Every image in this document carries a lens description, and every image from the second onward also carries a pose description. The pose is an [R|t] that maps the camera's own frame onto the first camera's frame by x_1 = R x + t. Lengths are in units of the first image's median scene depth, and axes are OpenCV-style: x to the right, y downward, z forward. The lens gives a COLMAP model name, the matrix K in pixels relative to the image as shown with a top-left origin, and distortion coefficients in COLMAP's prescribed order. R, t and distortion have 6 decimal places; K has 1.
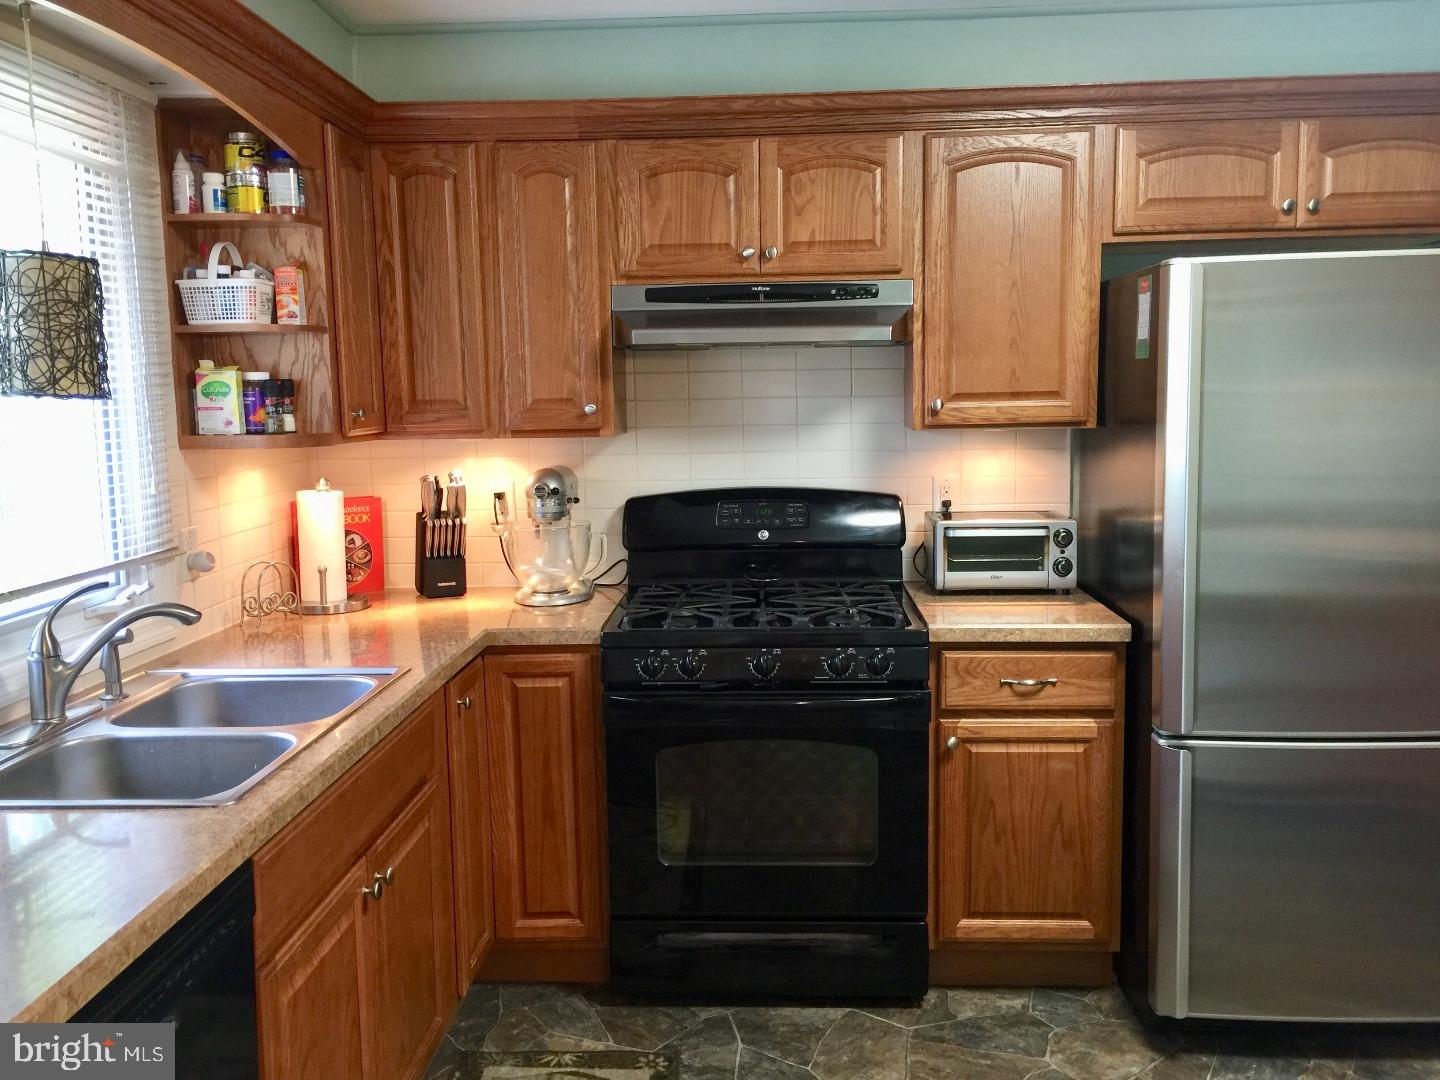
lens RADIAL K [[1232.2, 0, 731.0], [0, 1232.2, 547.6], [0, 0, 1]] dist [0.069015, -0.089648]
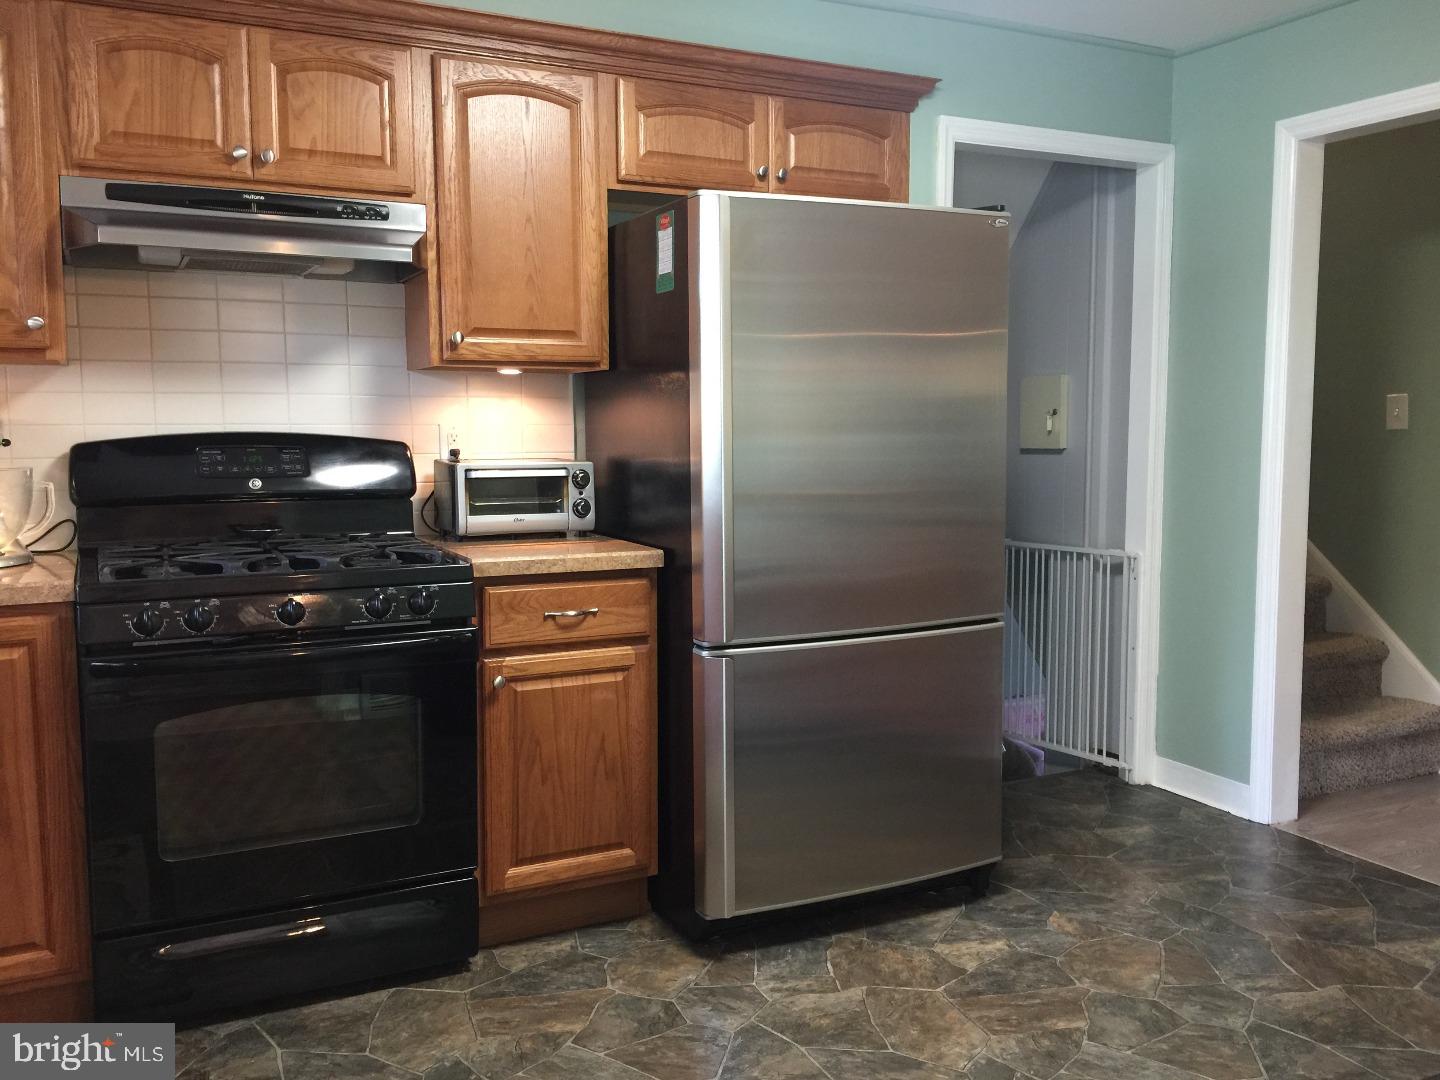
lens RADIAL K [[1232.2, 0, 730.5], [0, 1232.2, 547.5], [0, 0, 1]] dist [0.069015, -0.089648]
pose [[0.873839, -0.033659, 0.485050, -0.122045], [0.051665, 0.998381, -0.023798, 0.082708], [-0.483463, 0.045856, 0.874163, 0.065802]]
